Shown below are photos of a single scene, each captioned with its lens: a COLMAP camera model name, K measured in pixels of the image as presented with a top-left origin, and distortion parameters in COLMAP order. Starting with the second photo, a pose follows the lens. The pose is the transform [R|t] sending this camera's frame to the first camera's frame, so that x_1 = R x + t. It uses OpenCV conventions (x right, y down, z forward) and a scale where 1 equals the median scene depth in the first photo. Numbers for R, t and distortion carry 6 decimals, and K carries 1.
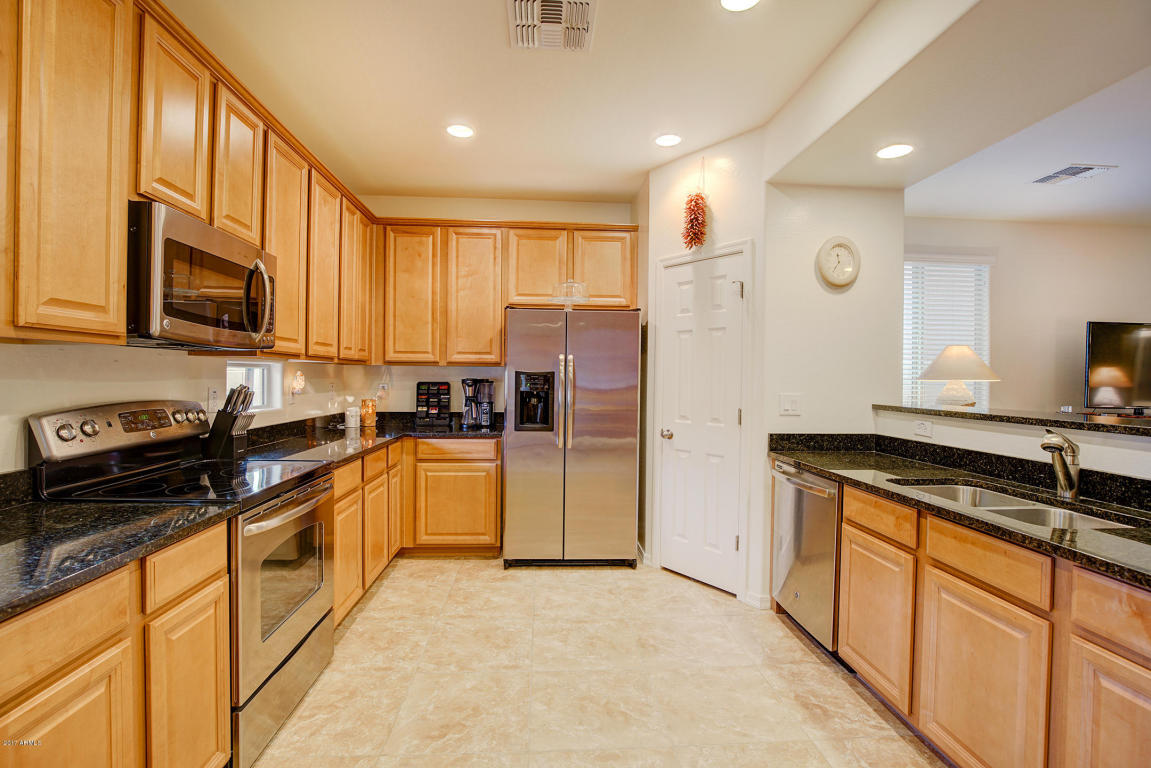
lens RADIAL K [[528.4, 0, 575.5], [0, 528.4, 384.0], [0, 0, 1]] dist [-0.030958, 0.000524]
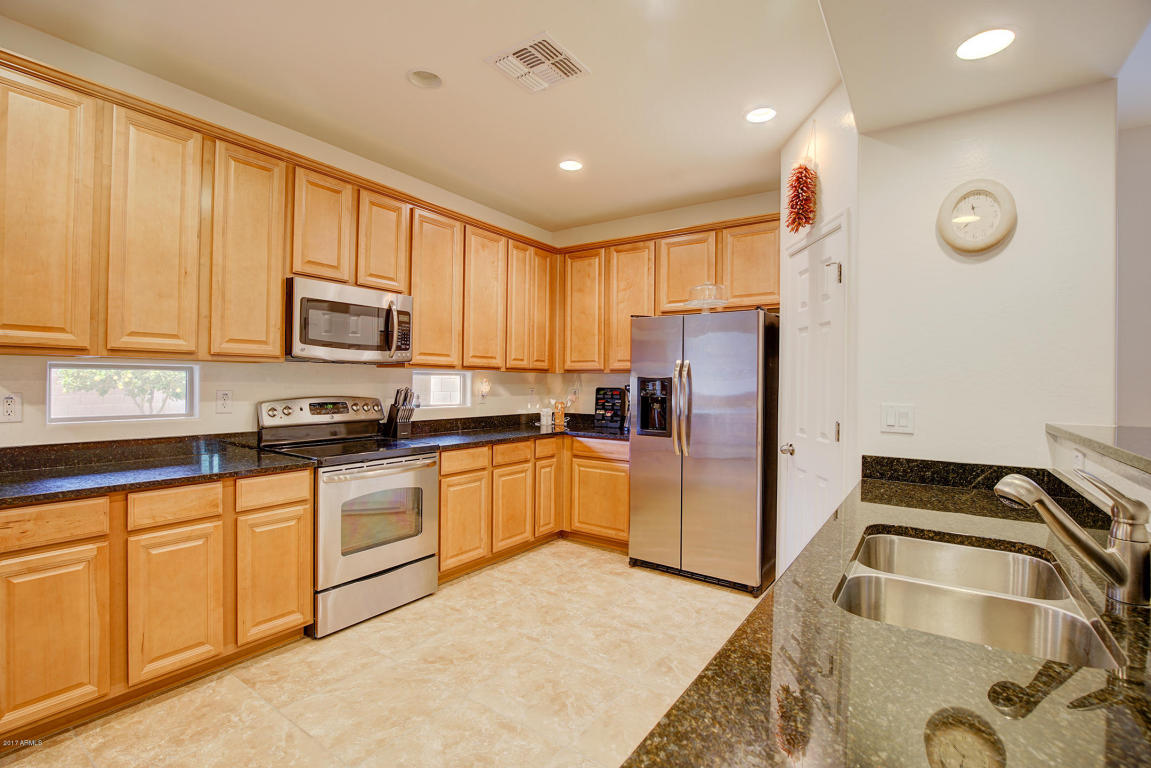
lens RADIAL K [[528.4, 0, 575.5], [0, 528.4, 384.0], [0, 0, 1]] dist [-0.030958, 0.000524]
pose [[0.778331, 0.000626, -0.627853, 0.441206], [-0.010906, 0.999862, -0.012522, 0.003386], [0.627759, 0.016594, 0.778231, 0.113599]]
